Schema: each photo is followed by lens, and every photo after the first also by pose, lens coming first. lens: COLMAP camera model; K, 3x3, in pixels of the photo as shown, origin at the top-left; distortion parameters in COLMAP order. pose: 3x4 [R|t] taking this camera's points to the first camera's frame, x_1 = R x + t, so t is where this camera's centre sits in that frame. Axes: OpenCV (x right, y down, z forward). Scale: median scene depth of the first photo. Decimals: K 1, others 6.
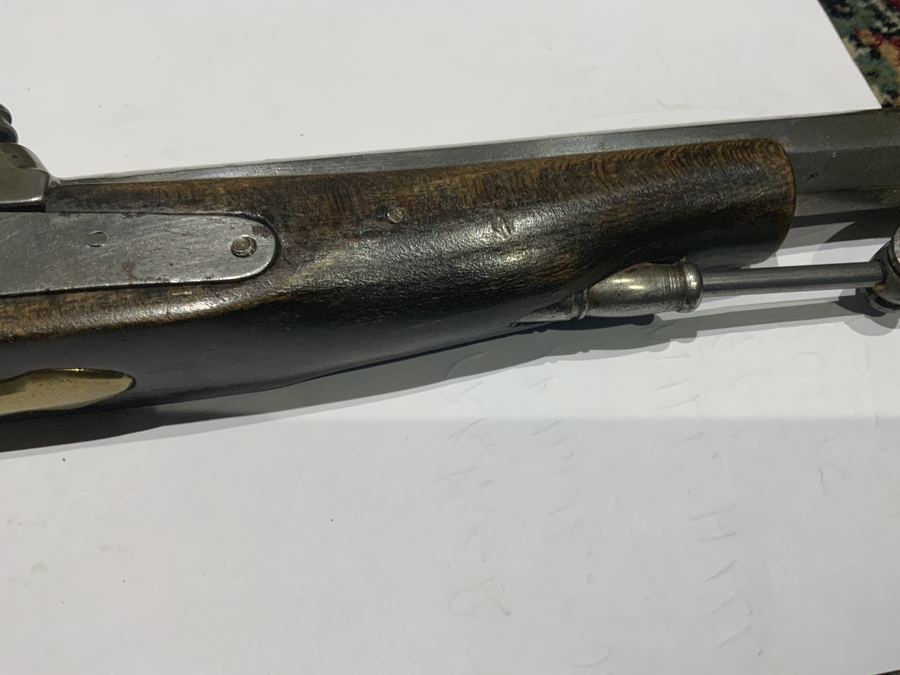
lens RADIAL K [[820.6, 0, 459.7], [0, 820.6, 328.3], [0, 0, 1]] dist [0.075765, -0.165687]
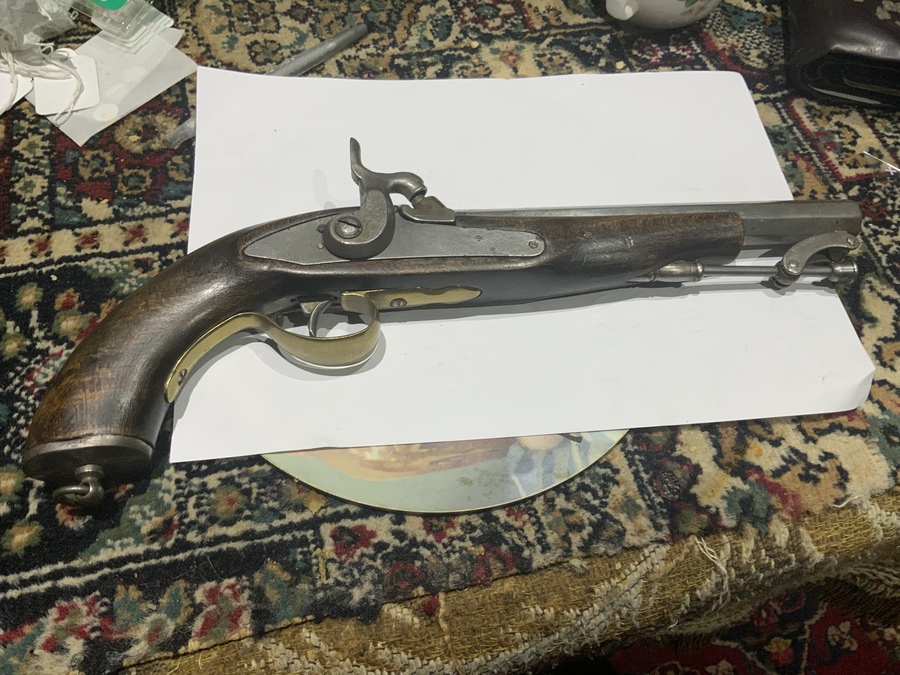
lens RADIAL K [[820.6, 0, 453.6], [0, 820.6, 323.3], [0, 0, 1]] dist [0.075765, -0.165687]
pose [[0.997838, 0.062747, 0.019561, -0.471057], [-0.062613, 0.998010, -0.007425, 0.162417], [-0.019988, 0.006185, 0.999781, -1.388386]]
